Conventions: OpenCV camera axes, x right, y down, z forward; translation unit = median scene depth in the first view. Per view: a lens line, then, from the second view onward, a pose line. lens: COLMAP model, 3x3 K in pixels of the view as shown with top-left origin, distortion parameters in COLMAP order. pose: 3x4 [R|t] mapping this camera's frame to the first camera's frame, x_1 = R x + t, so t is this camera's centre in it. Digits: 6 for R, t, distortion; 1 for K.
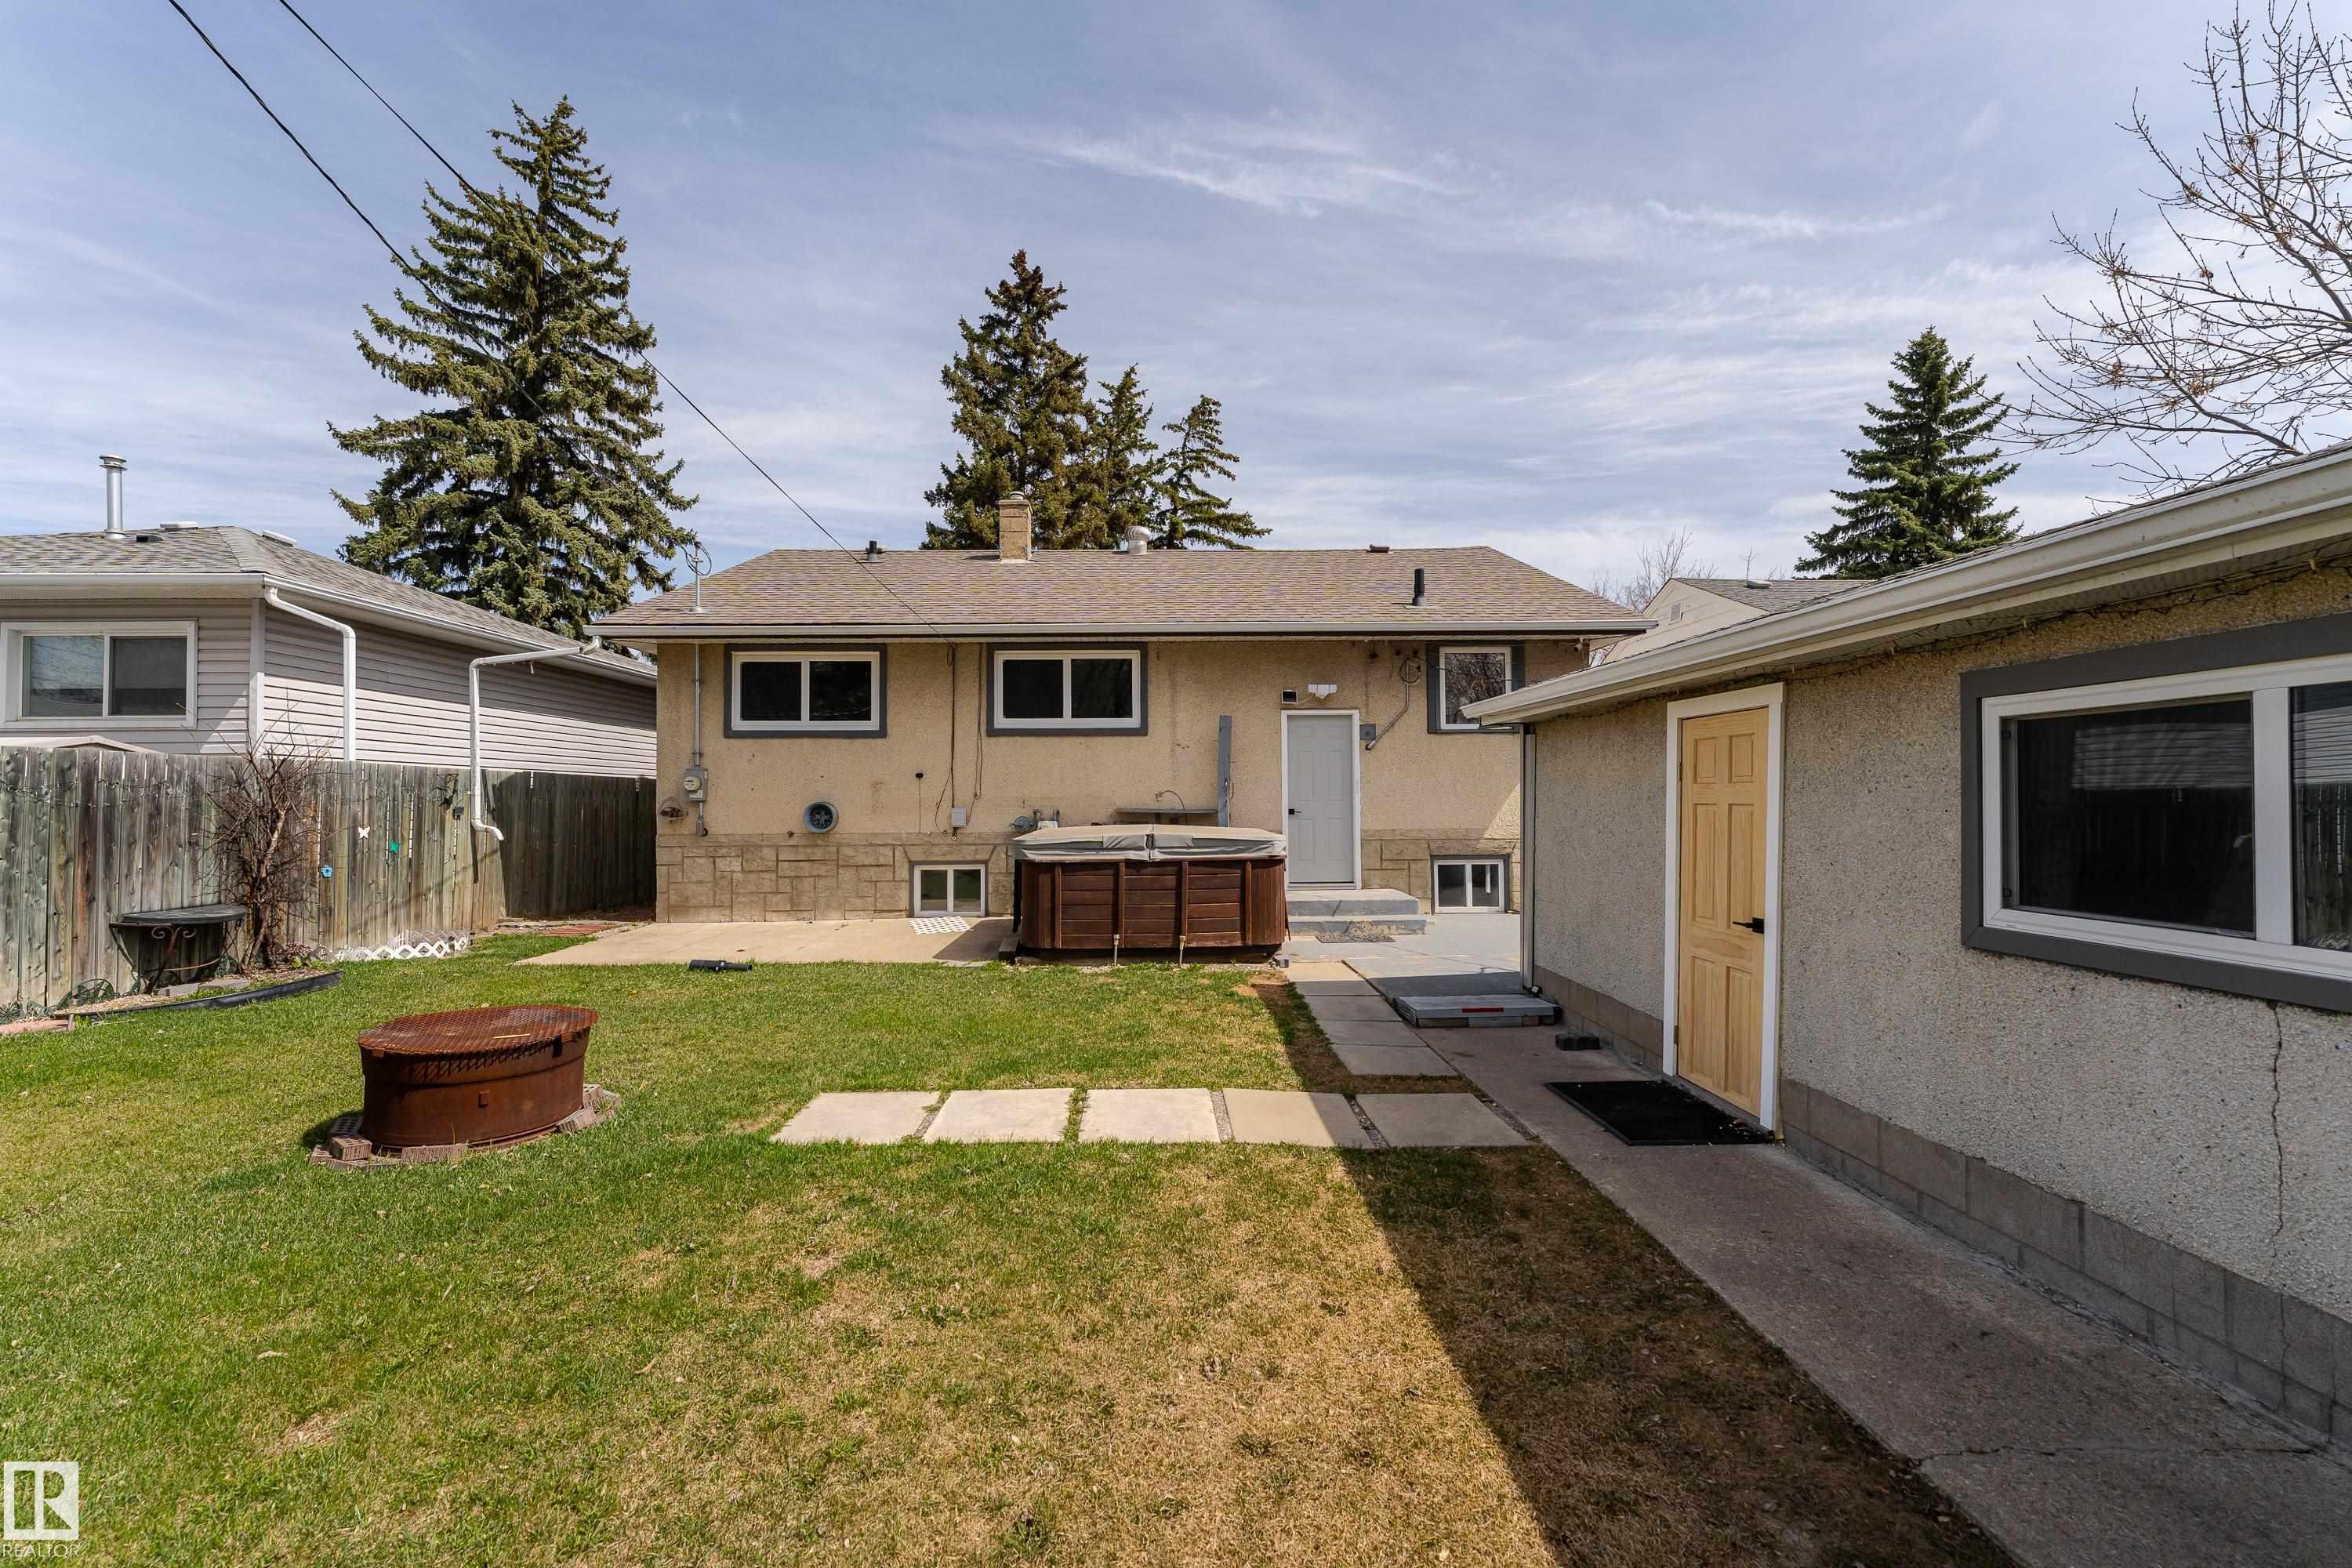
lens RADIAL K [[928.4, 0, 1154.7], [0, 928.4, 778.5], [0, 0, 1]] dist [-0.000006, -0.000024]
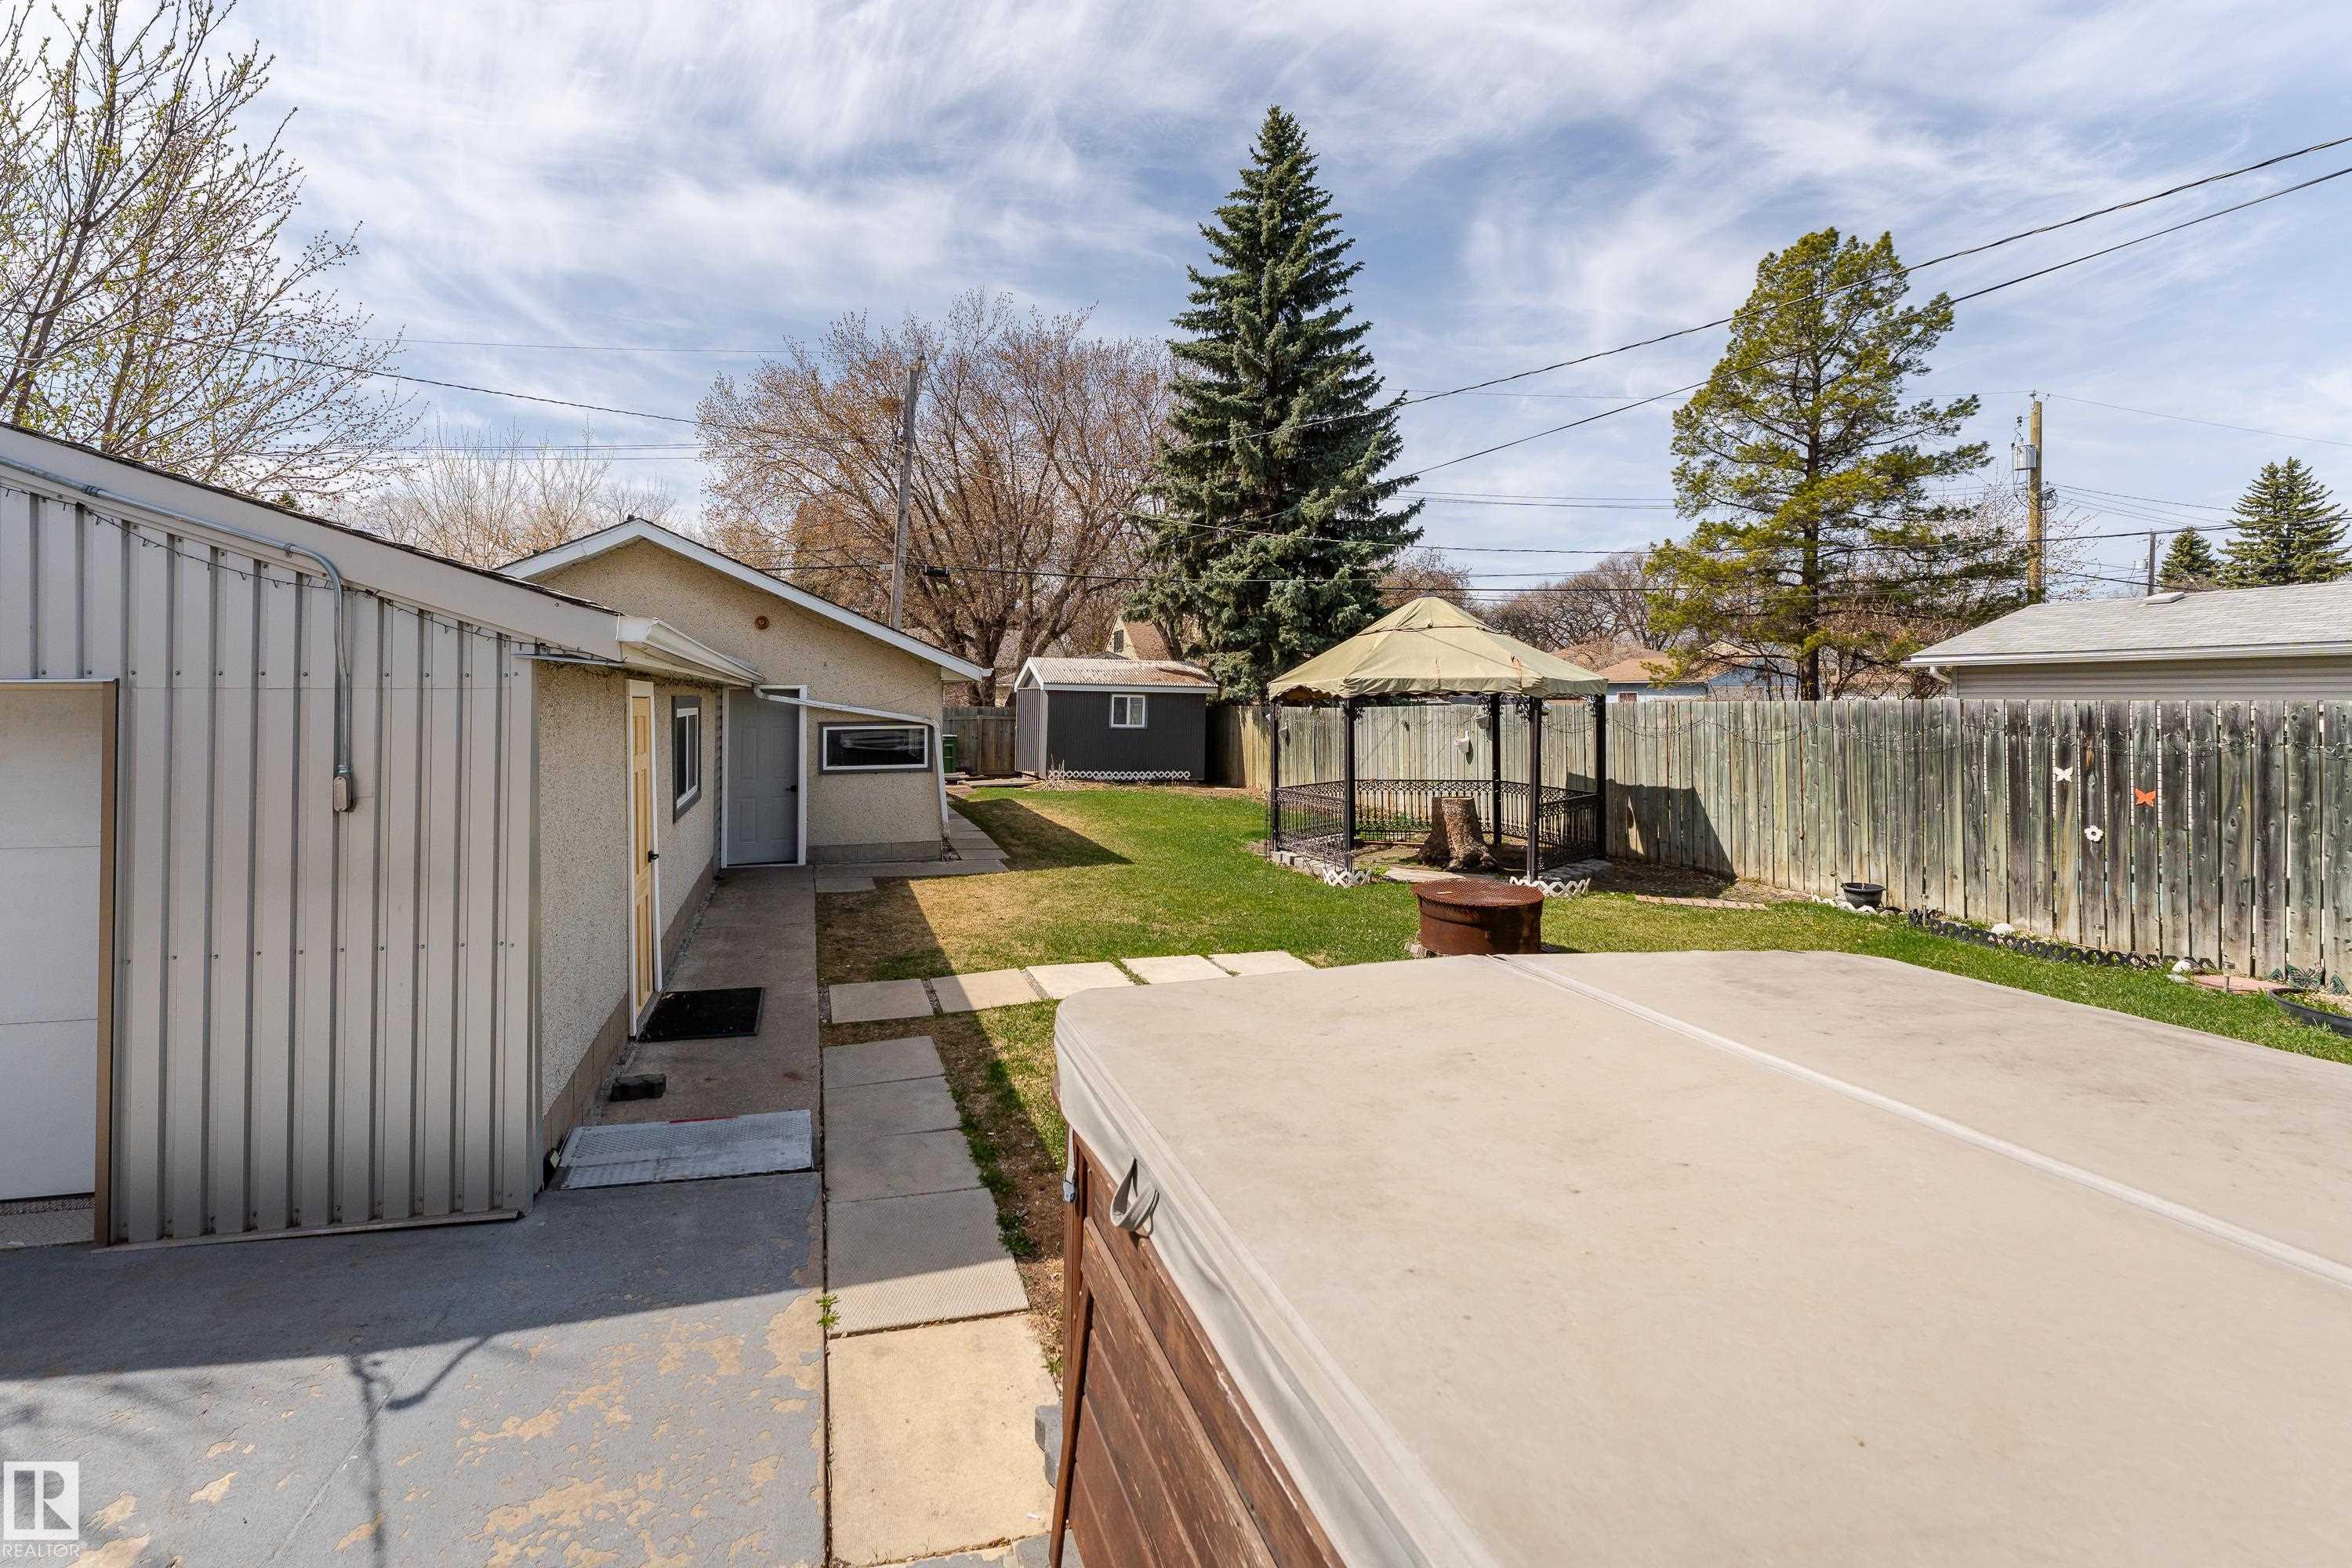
lens RADIAL K [[1004.3, 0, 1048.3], [0, 1004.3, 674.4], [0, 0, 1]] dist [-0.001872, 0.000043]
pose [[-0.972876, -0.002006, -0.231318, 0.401993], [0.008480, 0.998981, -0.044328, -0.038061], [0.231171, -0.045087, -0.971868, 2.501087]]
